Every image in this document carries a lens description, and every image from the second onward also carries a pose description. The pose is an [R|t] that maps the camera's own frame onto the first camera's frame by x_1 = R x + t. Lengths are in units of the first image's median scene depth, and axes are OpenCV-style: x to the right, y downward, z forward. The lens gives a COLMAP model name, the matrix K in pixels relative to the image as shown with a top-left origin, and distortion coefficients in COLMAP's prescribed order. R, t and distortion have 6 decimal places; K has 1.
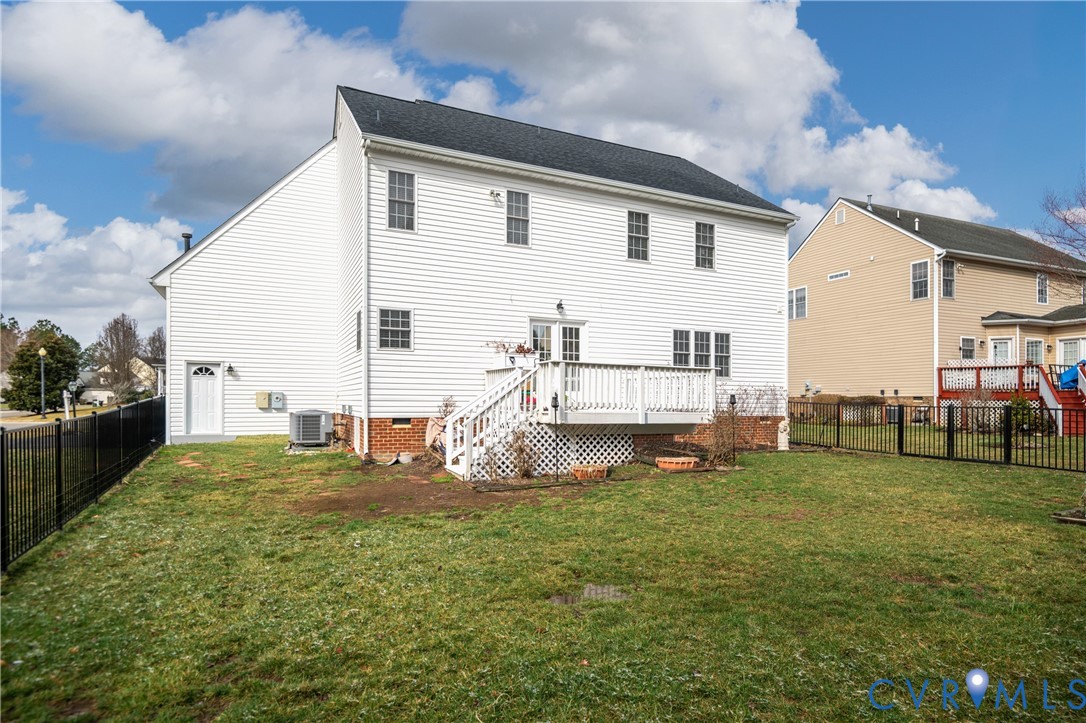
lens RADIAL K [[626.6, 0, 570.8], [0, 626.6, 398.3], [0, 0, 1]] dist [0.015694, -0.001435]
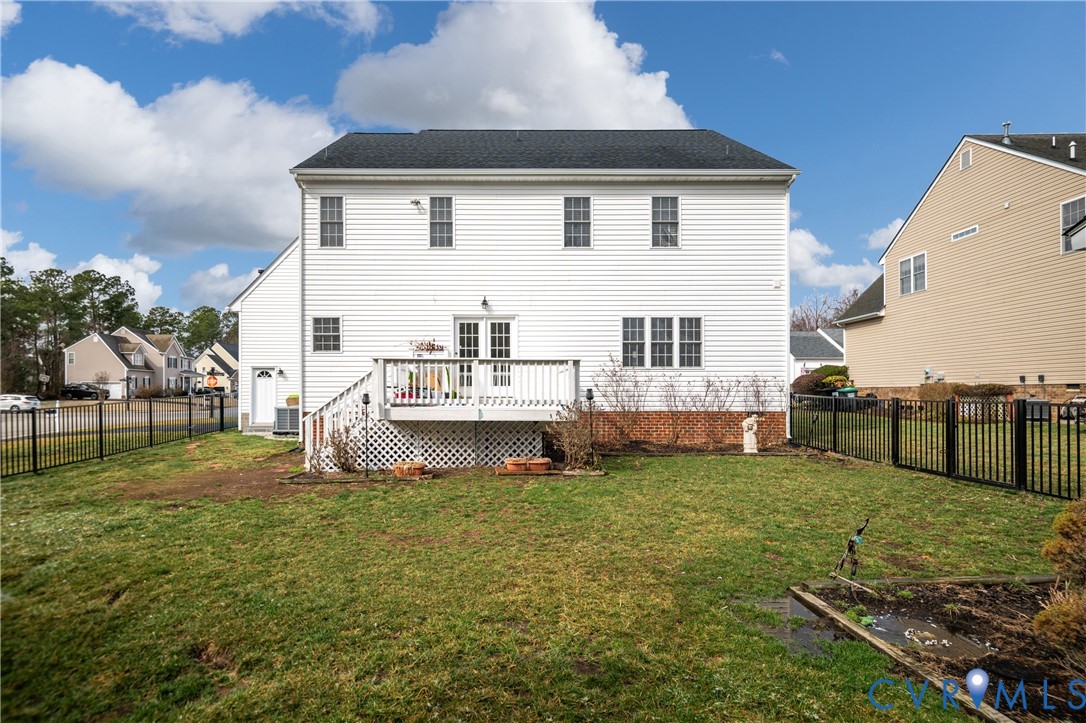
lens RADIAL K [[542.1, 0, 530.6], [0, 542.1, 390.9], [0, 0, 1]] dist [0.014535, -0.002626]
pose [[0.896668, -0.009696, -0.442597, 0.406722], [0.010696, 0.999943, -0.000236, -0.002511], [0.442574, -0.004522, 0.896721, 0.226724]]
